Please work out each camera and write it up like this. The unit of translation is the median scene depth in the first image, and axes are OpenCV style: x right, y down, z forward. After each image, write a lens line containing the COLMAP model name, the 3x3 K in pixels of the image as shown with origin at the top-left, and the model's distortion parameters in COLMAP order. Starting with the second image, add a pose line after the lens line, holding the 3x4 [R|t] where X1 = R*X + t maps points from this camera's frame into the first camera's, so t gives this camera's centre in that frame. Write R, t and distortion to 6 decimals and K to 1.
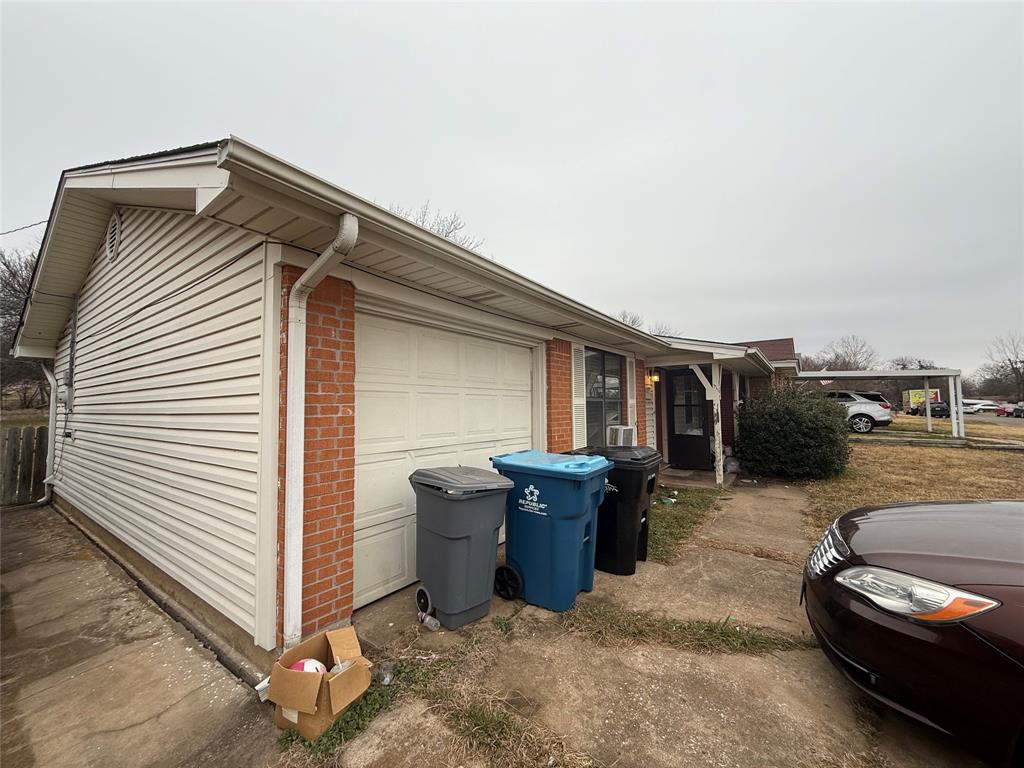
lens RADIAL K [[407.5, 0, 509.6], [0, 407.5, 382.6], [0, 0, 1]] dist [0.000351, -0.000415]
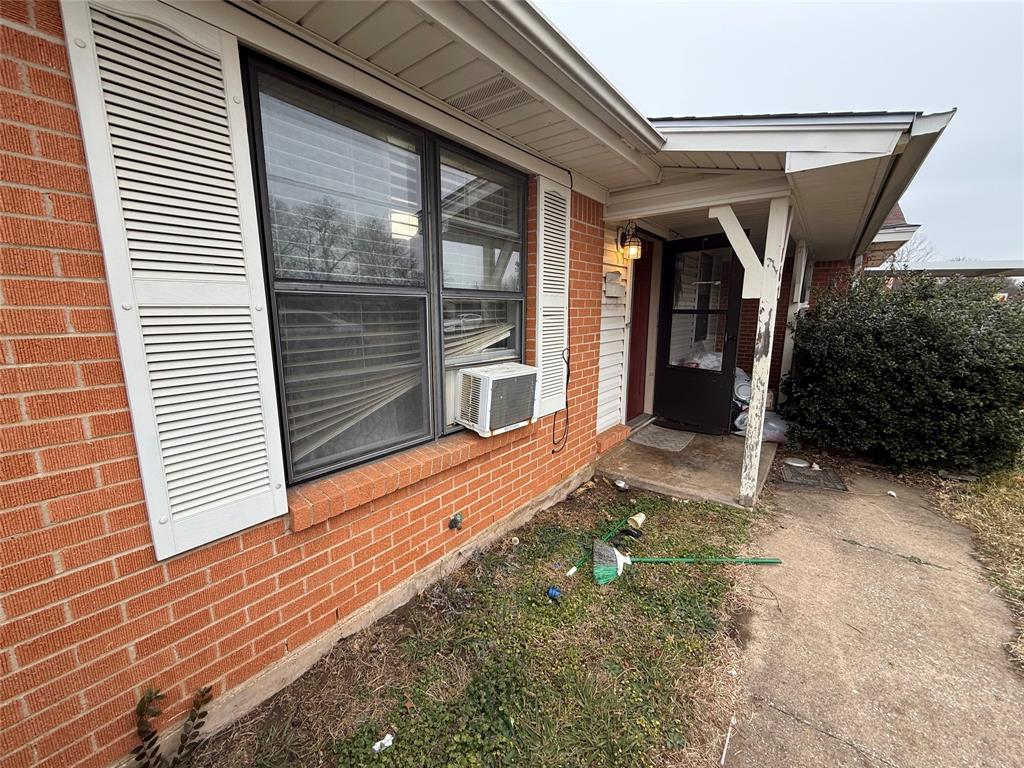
lens RADIAL K [[407.5, 0, 508.2], [0, 407.5, 383.4], [0, 0, 1]] dist [0.000351, -0.000415]
pose [[0.999147, 0.016155, -0.038017, 0.263832], [-0.006685, 0.971459, 0.237113, 0.029190], [0.040762, -0.236657, 0.970738, 0.569391]]
